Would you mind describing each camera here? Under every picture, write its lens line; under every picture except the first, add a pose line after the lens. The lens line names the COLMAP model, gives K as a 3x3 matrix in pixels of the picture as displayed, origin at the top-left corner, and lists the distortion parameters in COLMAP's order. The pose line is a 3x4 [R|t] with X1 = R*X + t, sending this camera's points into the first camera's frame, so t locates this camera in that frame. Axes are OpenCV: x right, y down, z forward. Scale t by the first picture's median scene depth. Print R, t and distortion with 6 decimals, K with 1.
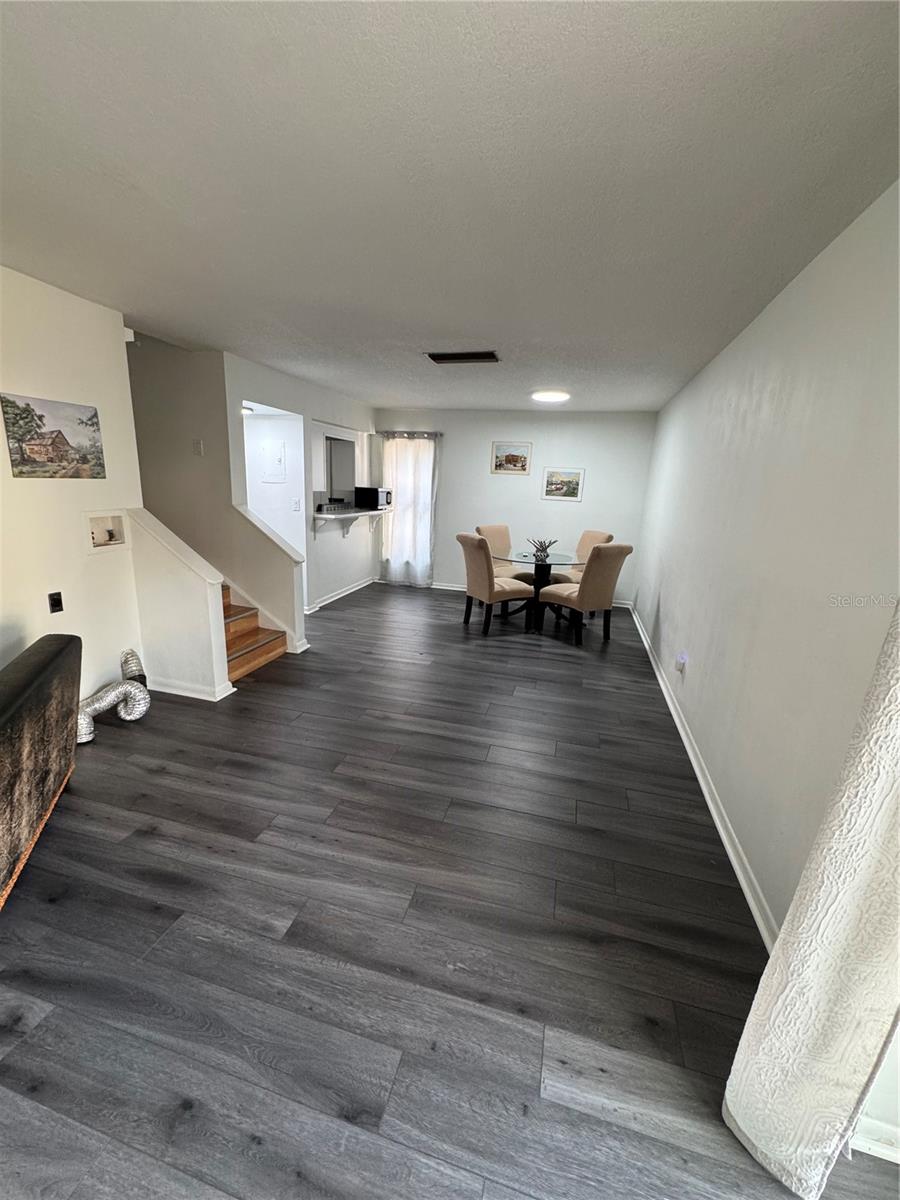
lens RADIAL K [[479.7, 0, 450.3], [0, 479.7, 599.3], [0, 0, 1]] dist [-0.002533, 0.000762]
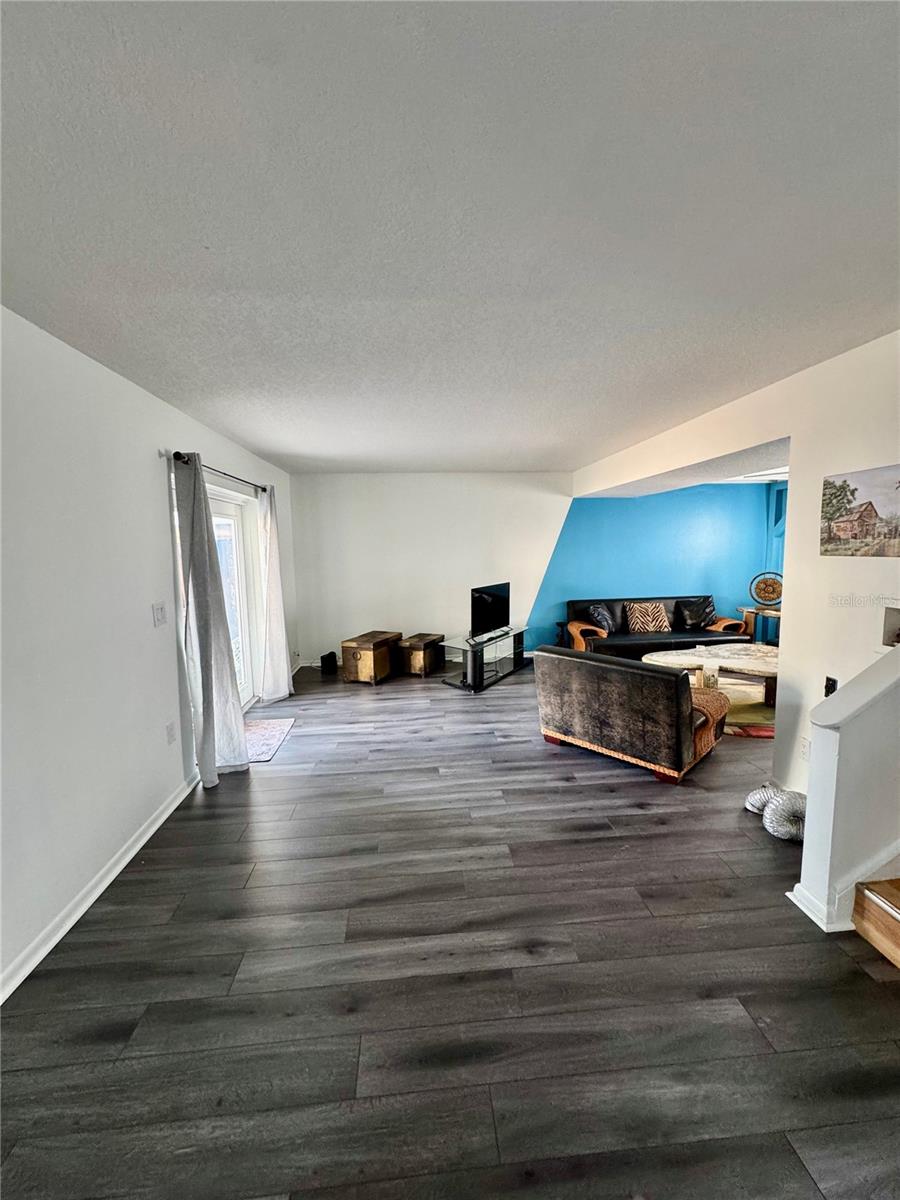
lens RADIAL K [[479.7, 0, 449.6], [0, 479.7, 598.6], [0, 0, 1]] dist [-0.002533, 0.000762]
pose [[-0.941345, 0.012430, -0.337216, 0.185442], [-0.101478, 0.942636, 0.318025, -0.408368], [0.321825, 0.333591, -0.886084, 1.665670]]
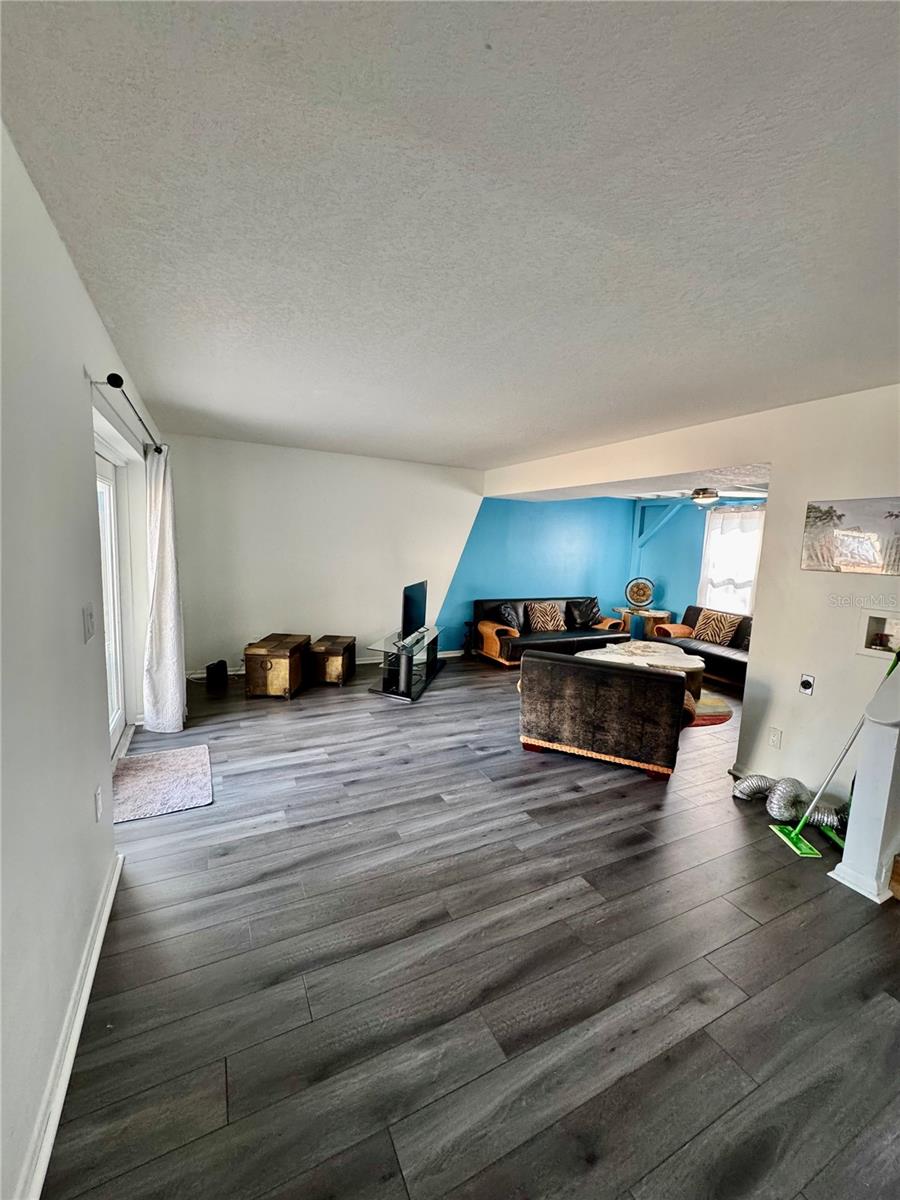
lens RADIAL K [[479.7, 0, 449.9], [0, 479.7, 598.7], [0, 0, 1]] dist [-0.002533, 0.000762]
pose [[-0.746468, 0.005407, -0.665399, 0.519923], [-0.229600, 0.936462, 0.265184, -0.297990], [0.624555, 0.350727, -0.697798, 1.293735]]
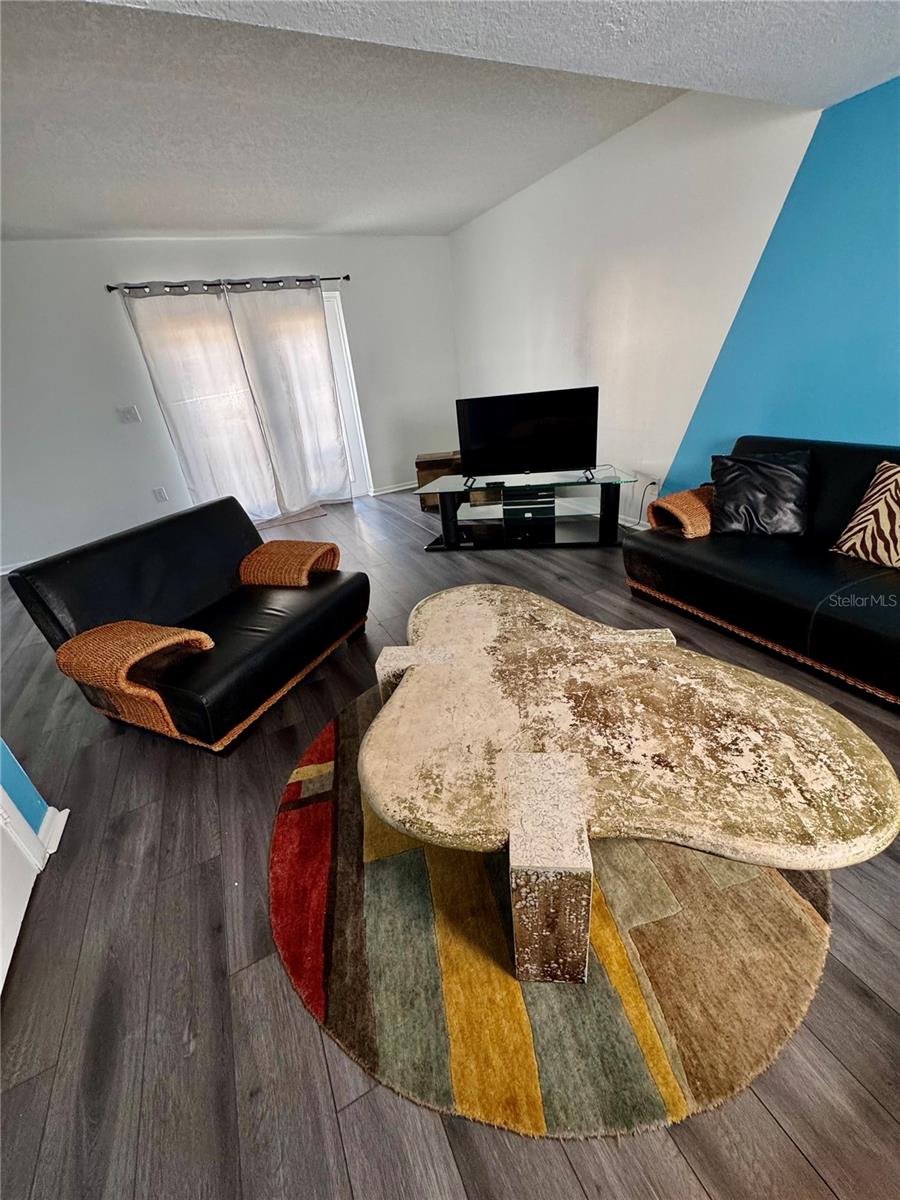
lens RADIAL K [[479.7, 0, 447.0], [0, 479.7, 599.9], [0, 0, 1]] dist [-0.002533, 0.000762]
pose [[-0.655777, -0.316221, 0.685537, -1.676182], [0.251828, 0.764420, 0.593503, -0.171322], [-0.711715, 0.561843, -0.421656, 0.749097]]
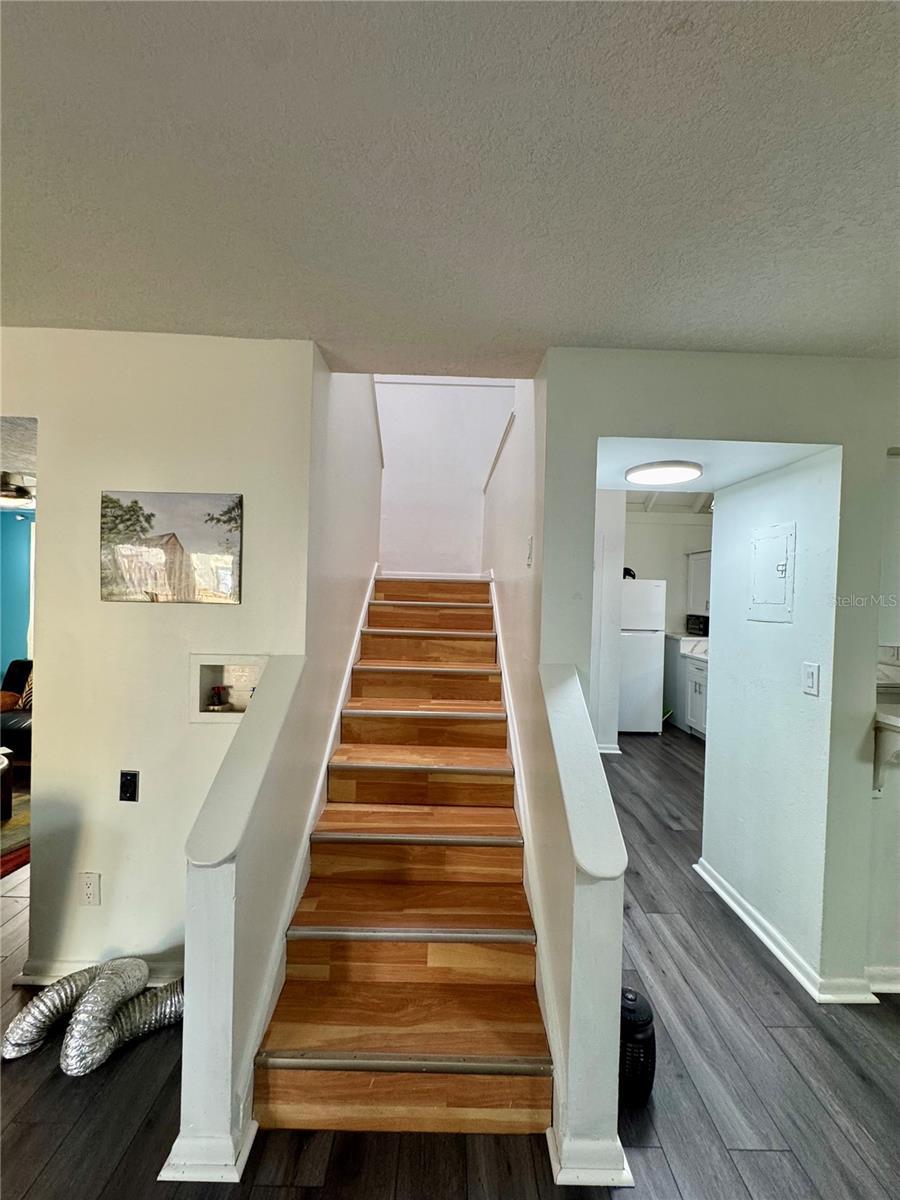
lens RADIAL K [[479.7, 0, 451.4], [0, 479.7, 601.0], [0, 0, 1]] dist [-0.002533, 0.000762]
pose [[0.269372, -0.024524, -0.962724, -0.073855], [-0.246398, 0.964646, -0.093515, -0.312486], [0.930982, 0.262404, 0.253806, 1.290618]]
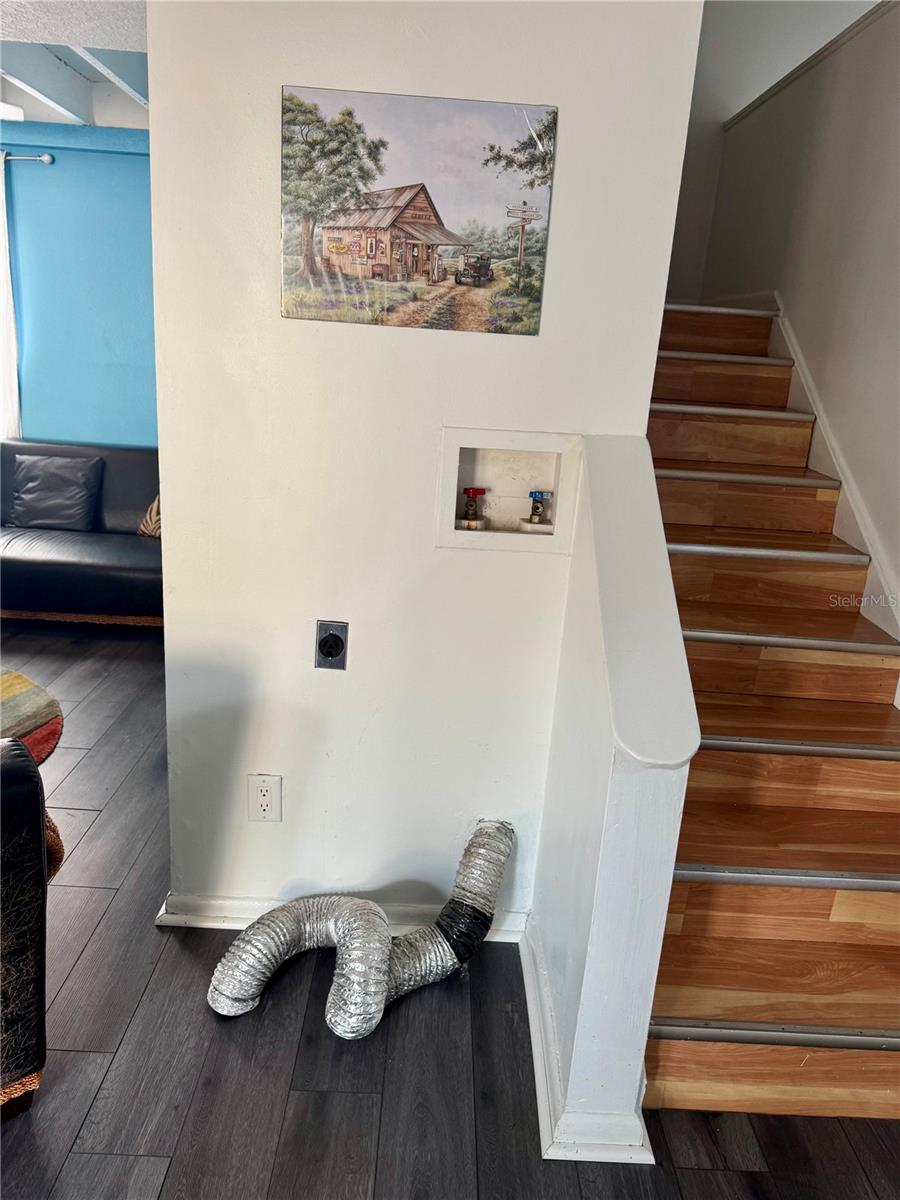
lens RADIAL K [[851.5, 0, 456.1], [0, 851.5, 600.2], [0, 0, 1]] dist [0.013834, -0.017960]
pose [[0.274479, 0.253483, -0.927581, -0.174943], [-0.286491, 0.942380, 0.172752, -0.195615], [0.917924, 0.218326, 0.331285, 0.938373]]
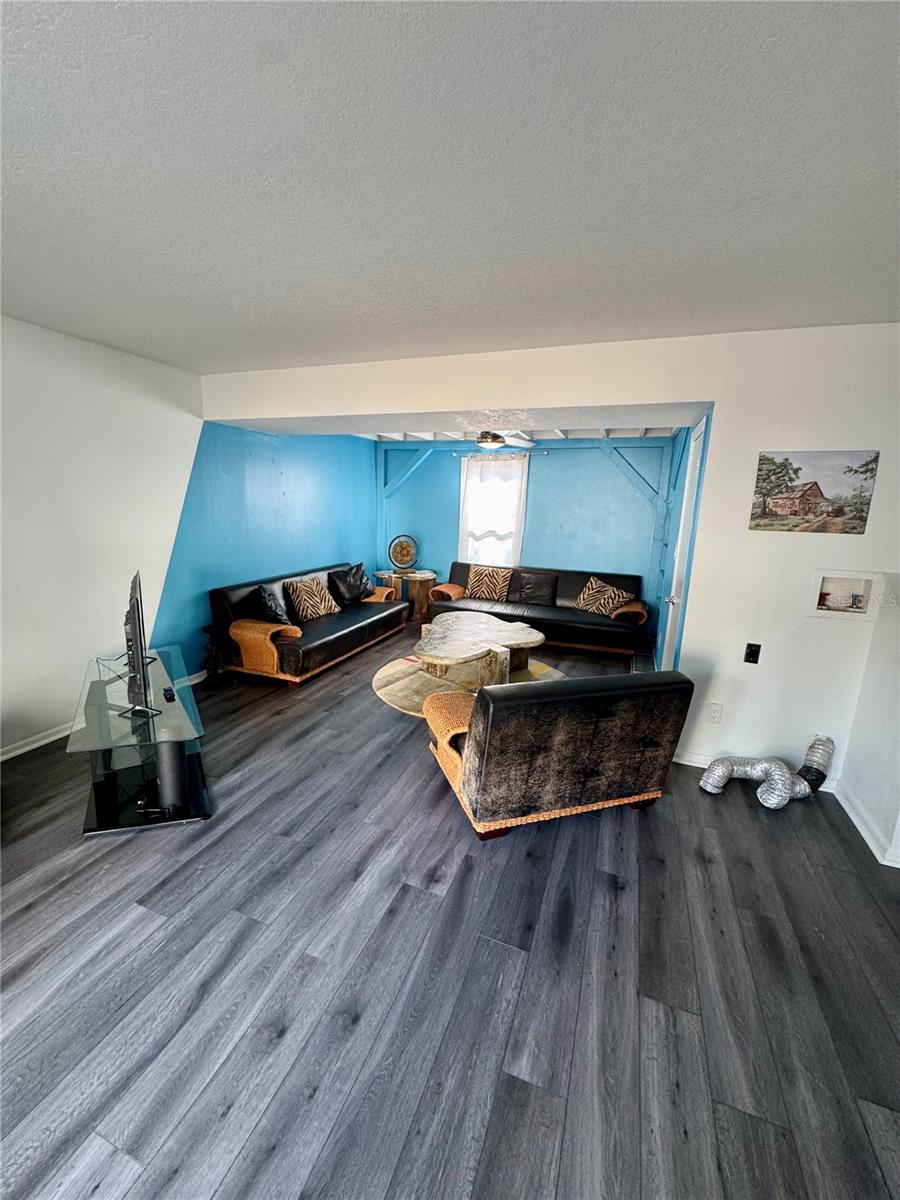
lens RADIAL K [[479.7, 0, 450.6], [0, 479.7, 599.1], [0, 0, 1]] dist [-0.002533, 0.000762]
pose [[-0.102735, 0.154933, -0.982569, 0.218693], [-0.270899, 0.946100, 0.177507, -0.116997], [0.957110, 0.284413, -0.055226, 0.464499]]
